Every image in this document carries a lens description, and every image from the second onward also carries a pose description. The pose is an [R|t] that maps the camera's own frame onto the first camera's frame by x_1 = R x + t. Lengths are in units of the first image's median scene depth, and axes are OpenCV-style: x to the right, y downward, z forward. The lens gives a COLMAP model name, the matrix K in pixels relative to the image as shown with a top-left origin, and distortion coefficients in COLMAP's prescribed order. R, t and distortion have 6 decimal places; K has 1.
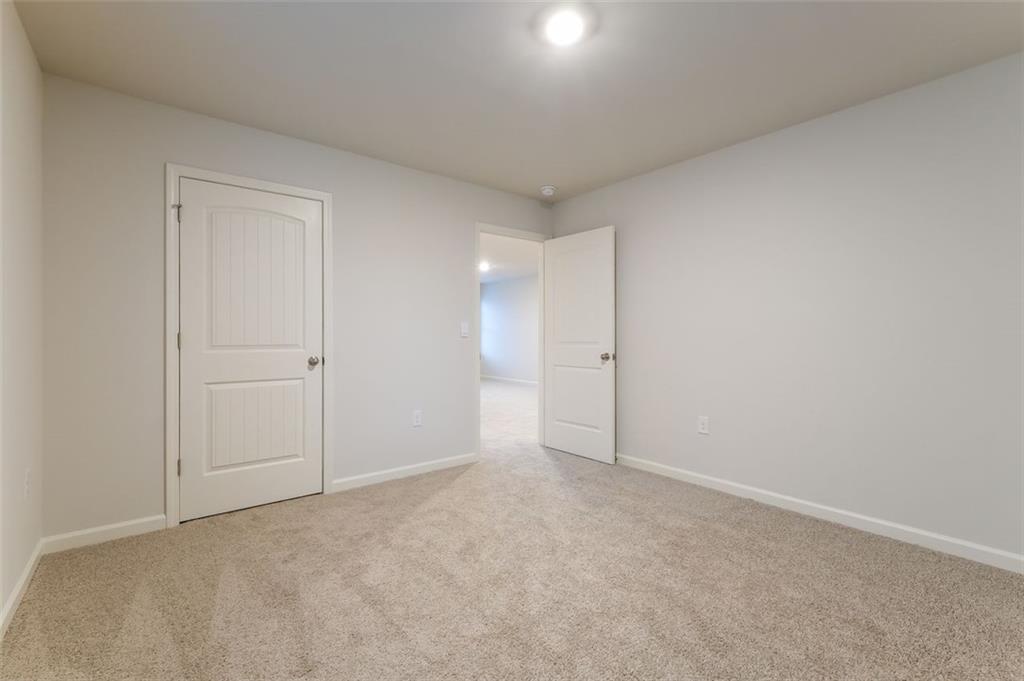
lens RADIAL K [[452.6, 0, 466.2], [0, 452.6, 340.5], [0, 0, 1]] dist [0.018688, -0.000184]
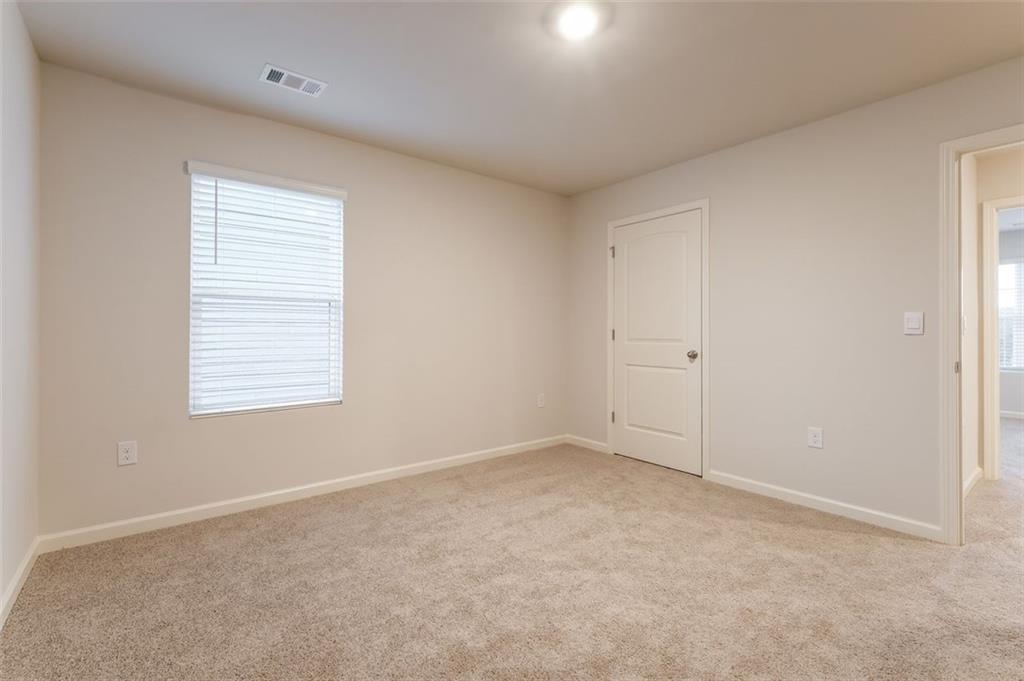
lens RADIAL K [[463.6, 0, 528.8], [0, 463.6, 337.9], [0, 0, 1]] dist [-0.015791, 0.000266]
pose [[0.040176, 0.008776, -0.999154, 0.886273], [-0.019256, 0.999783, 0.008007, 0.004029], [0.999007, 0.018918, 0.040336, 0.628115]]
